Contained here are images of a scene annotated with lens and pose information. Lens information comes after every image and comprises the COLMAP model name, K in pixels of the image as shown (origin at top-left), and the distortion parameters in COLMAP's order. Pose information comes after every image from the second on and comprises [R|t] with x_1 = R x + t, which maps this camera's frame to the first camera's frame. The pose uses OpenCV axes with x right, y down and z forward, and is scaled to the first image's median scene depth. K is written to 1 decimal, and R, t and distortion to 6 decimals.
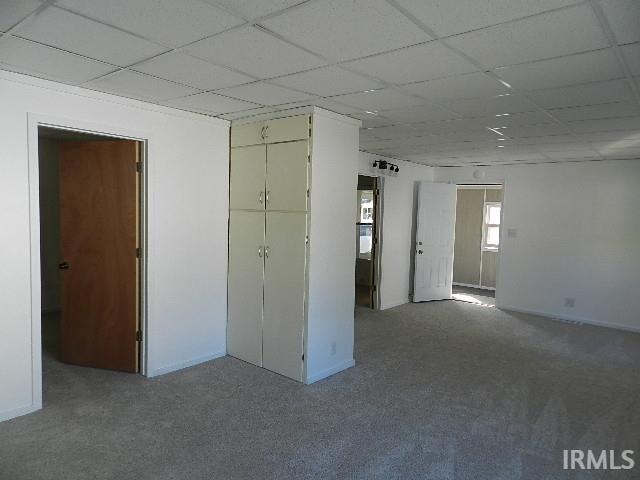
lens RADIAL K [[429.2, 0, 320.0], [0, 429.2, 241.0], [0, 0, 1]] dist [0.002602, 0.000510]
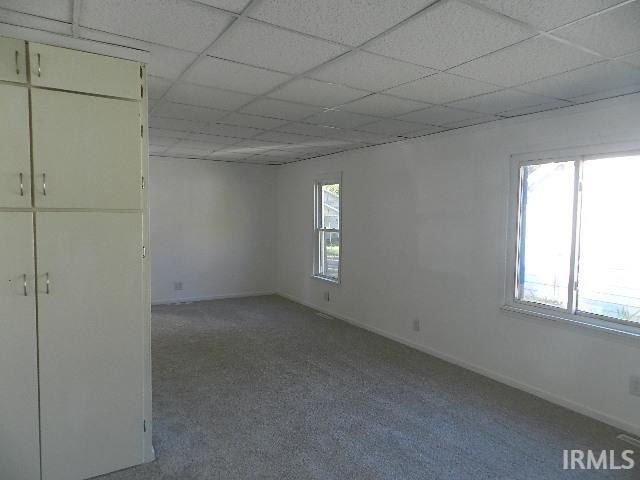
lens RADIAL K [[429.2, 0, 320.6], [0, 429.2, 238.5], [0, 0, 1]] dist [0.002602, 0.000510]
pose [[0.322183, -0.085262, 0.942830, -0.523915], [0.064101, 0.995615, 0.068130, -0.046785], [-0.944505, 0.038486, 0.326236, 0.472037]]
